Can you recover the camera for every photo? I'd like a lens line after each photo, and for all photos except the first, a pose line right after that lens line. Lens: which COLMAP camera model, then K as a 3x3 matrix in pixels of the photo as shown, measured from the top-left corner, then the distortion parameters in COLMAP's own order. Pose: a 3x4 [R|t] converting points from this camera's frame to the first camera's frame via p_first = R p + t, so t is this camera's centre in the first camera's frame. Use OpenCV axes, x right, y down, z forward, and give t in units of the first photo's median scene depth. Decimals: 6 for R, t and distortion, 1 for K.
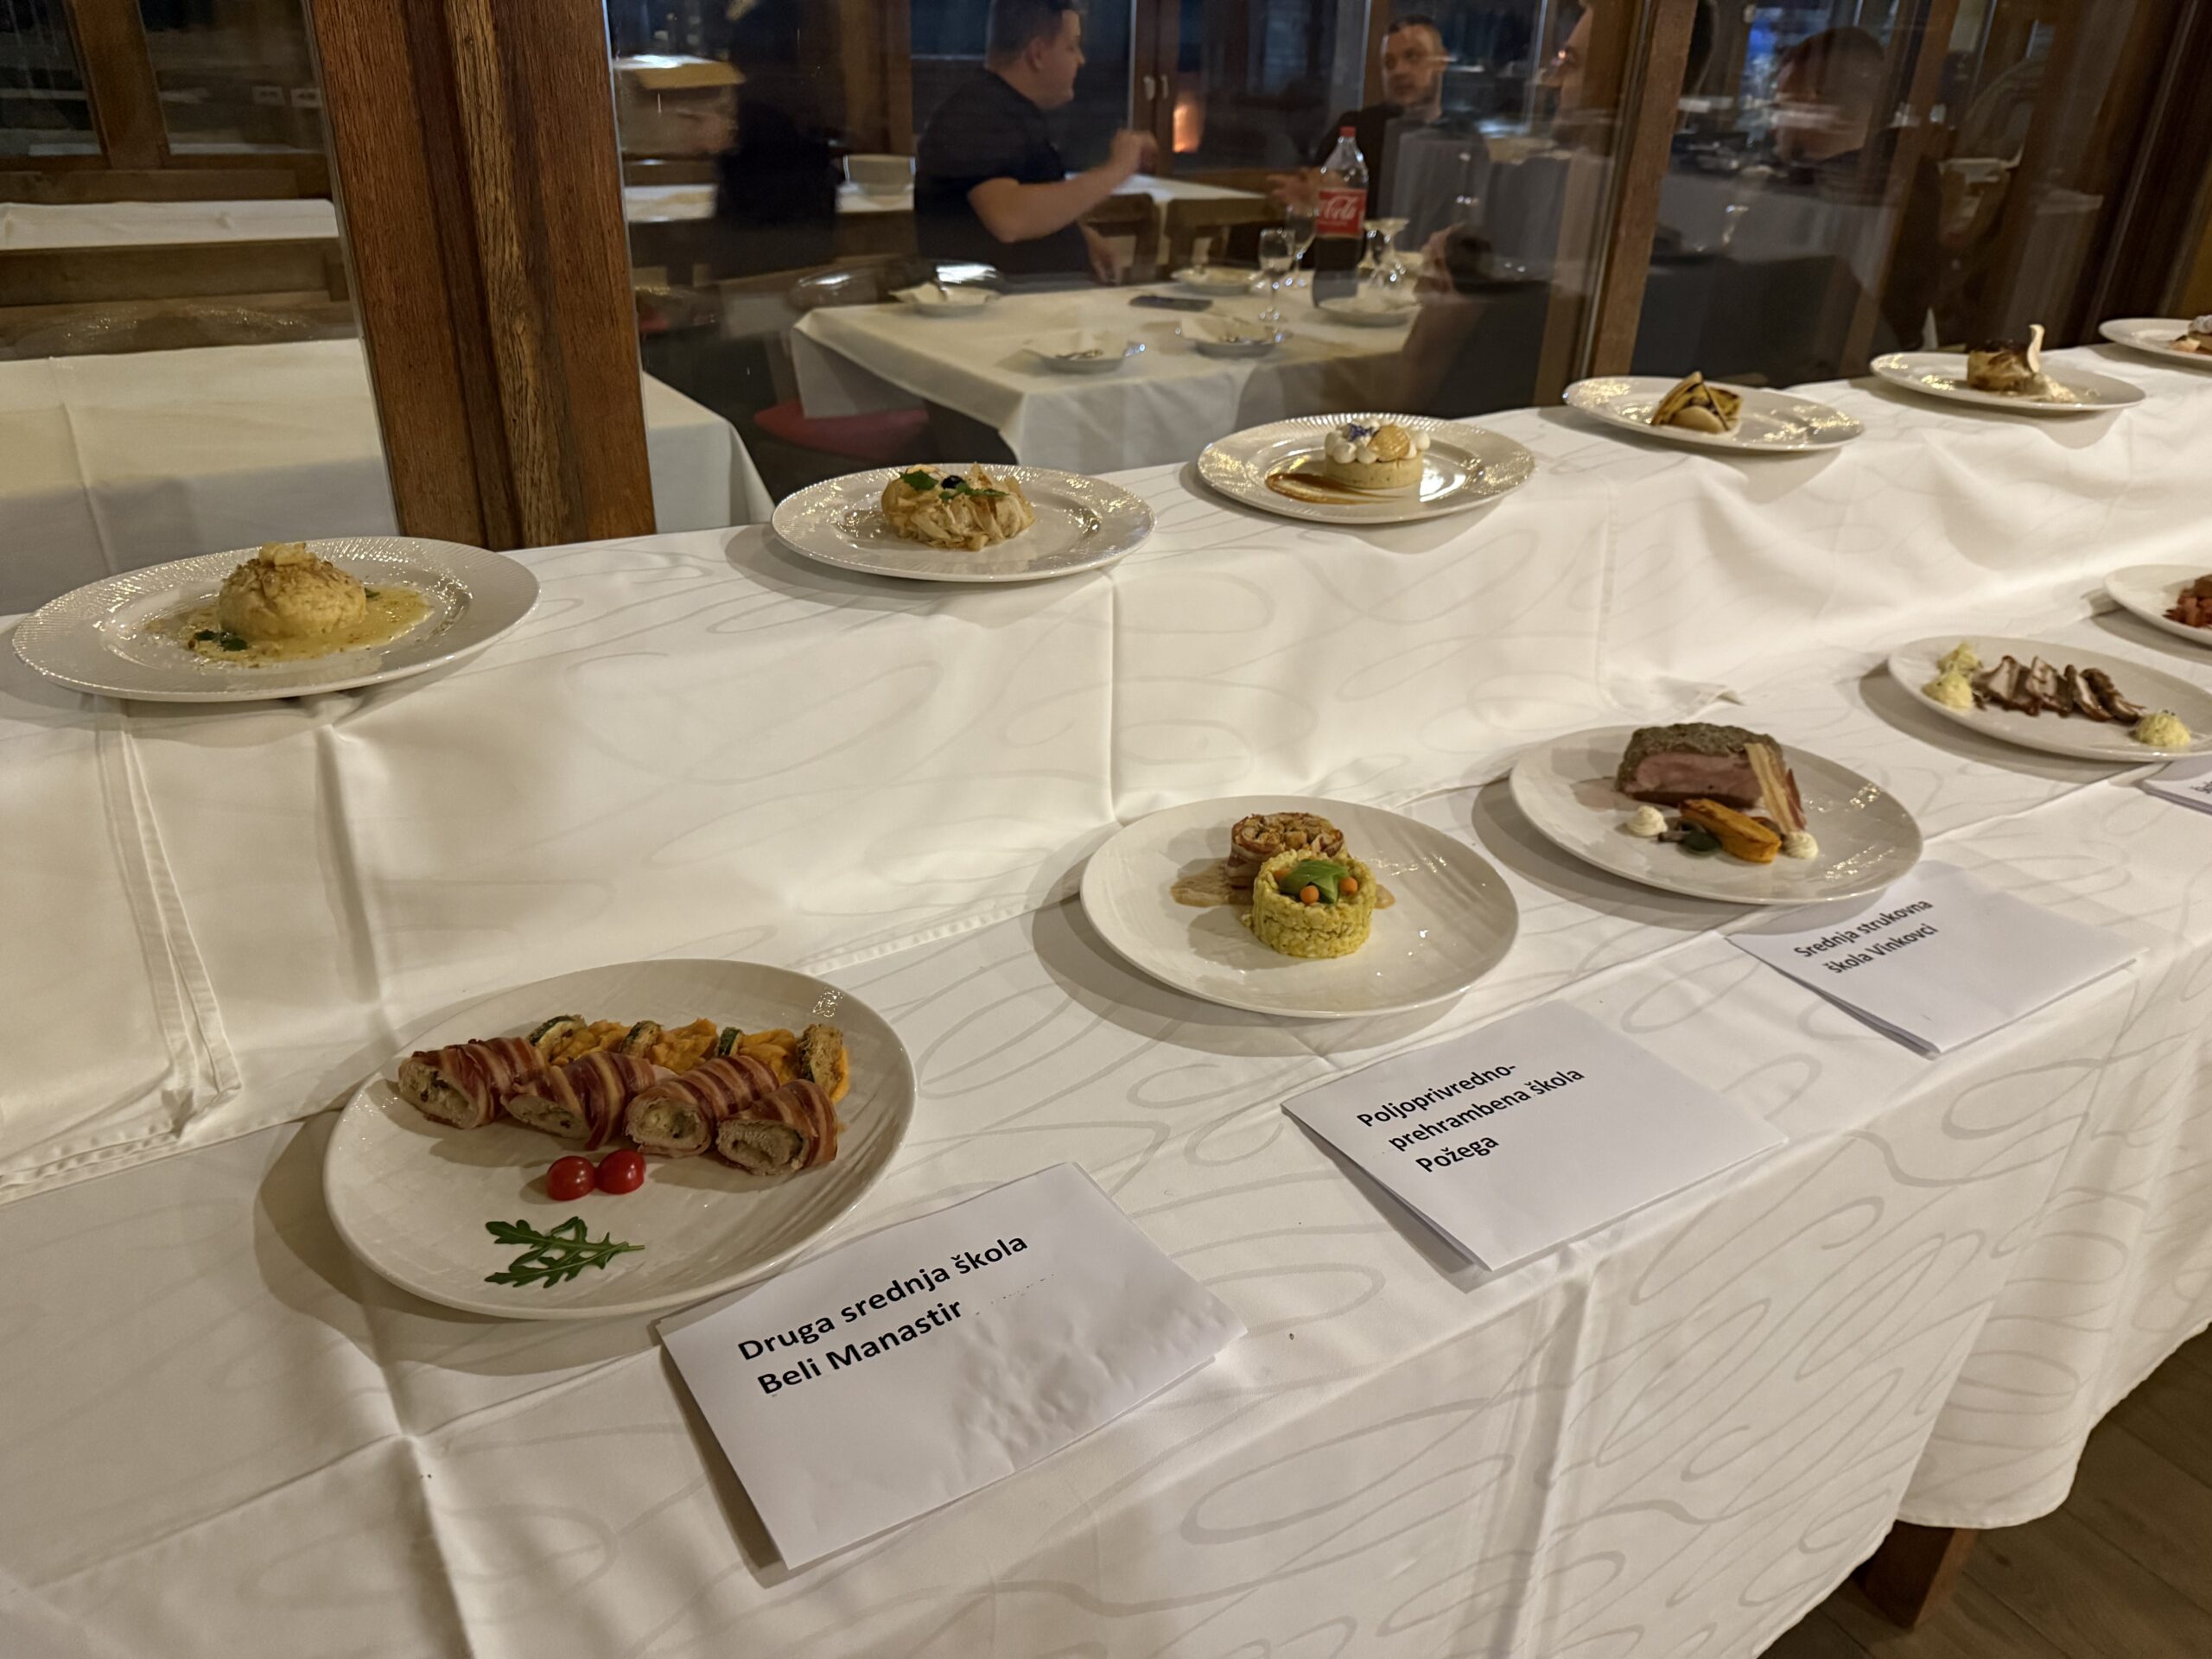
lens RADIAL K [[1527.5, 0, 1101.8], [0, 1527.5, 886.5], [0, 0, 1]] dist [0.100986, -0.099273]
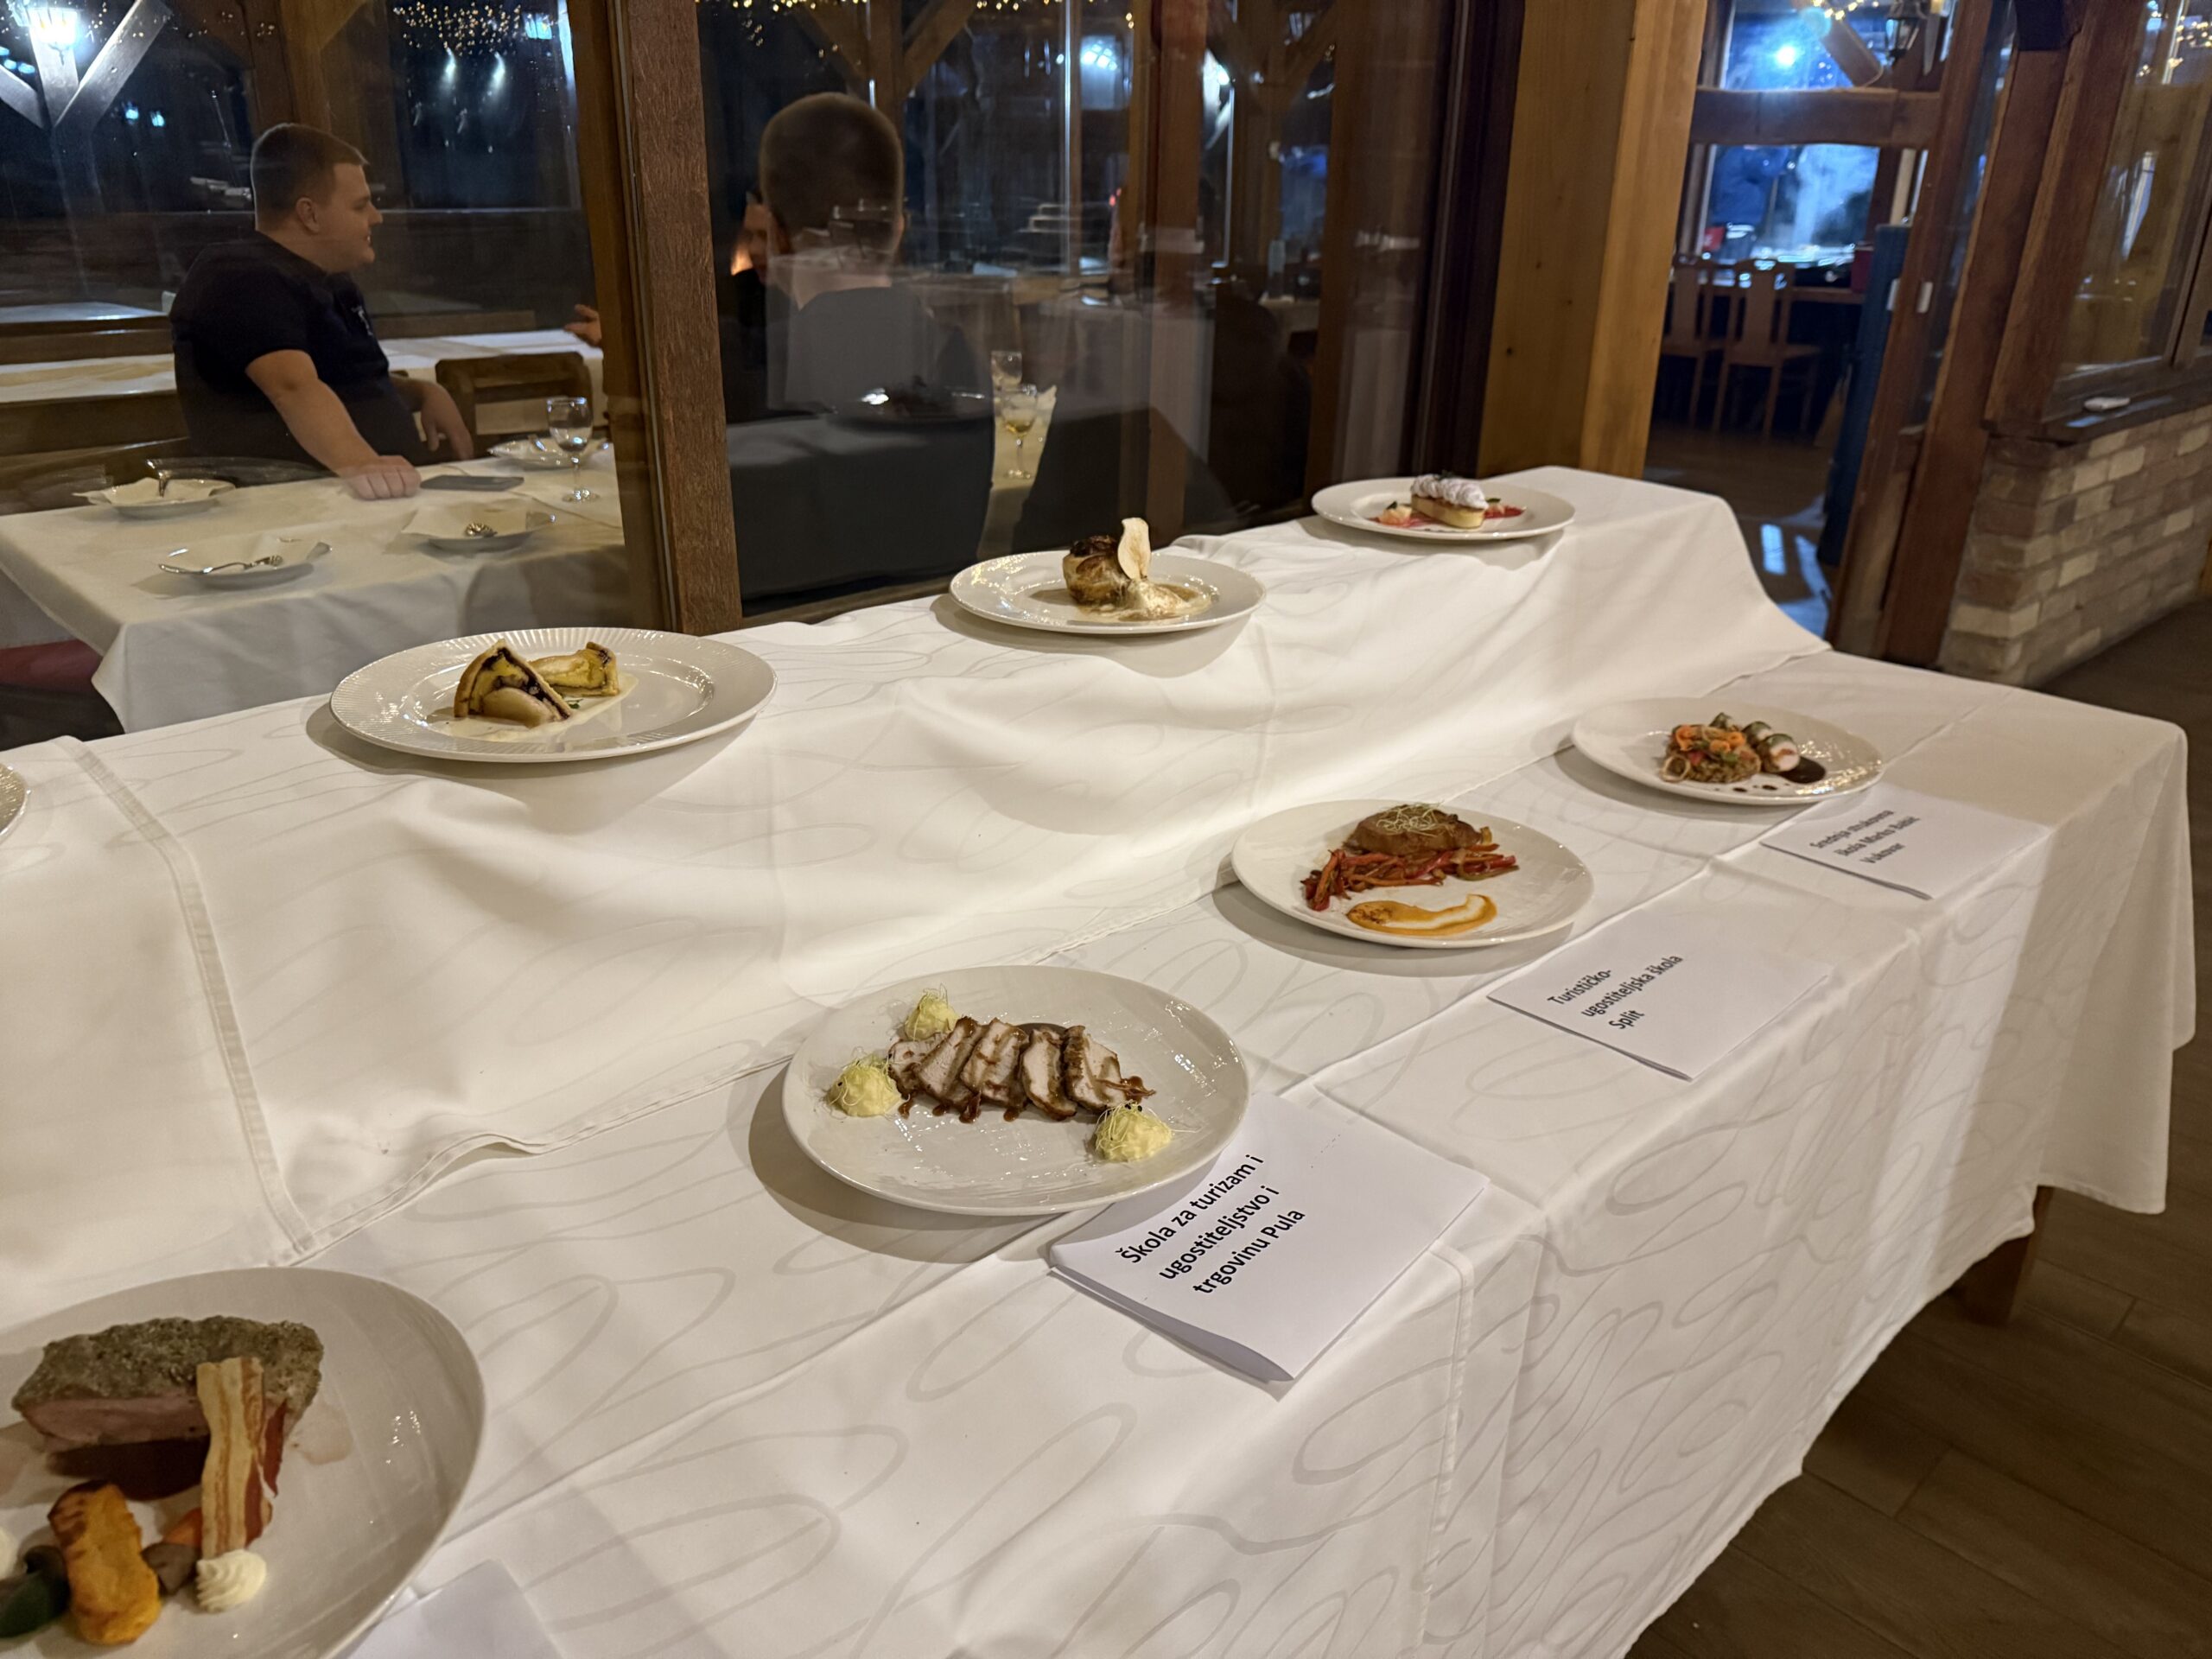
lens RADIAL K [[1562.1, 0, 1106.0], [0, 1562.1, 829.5], [0, 0, 1]] dist [0.103261, -0.152716]
pose [[0.982316, -0.096334, 0.160548, 0.438278], [0.113616, 0.988256, -0.102179, -0.123910], [-0.148820, 0.118612, 0.981725, 0.243660]]
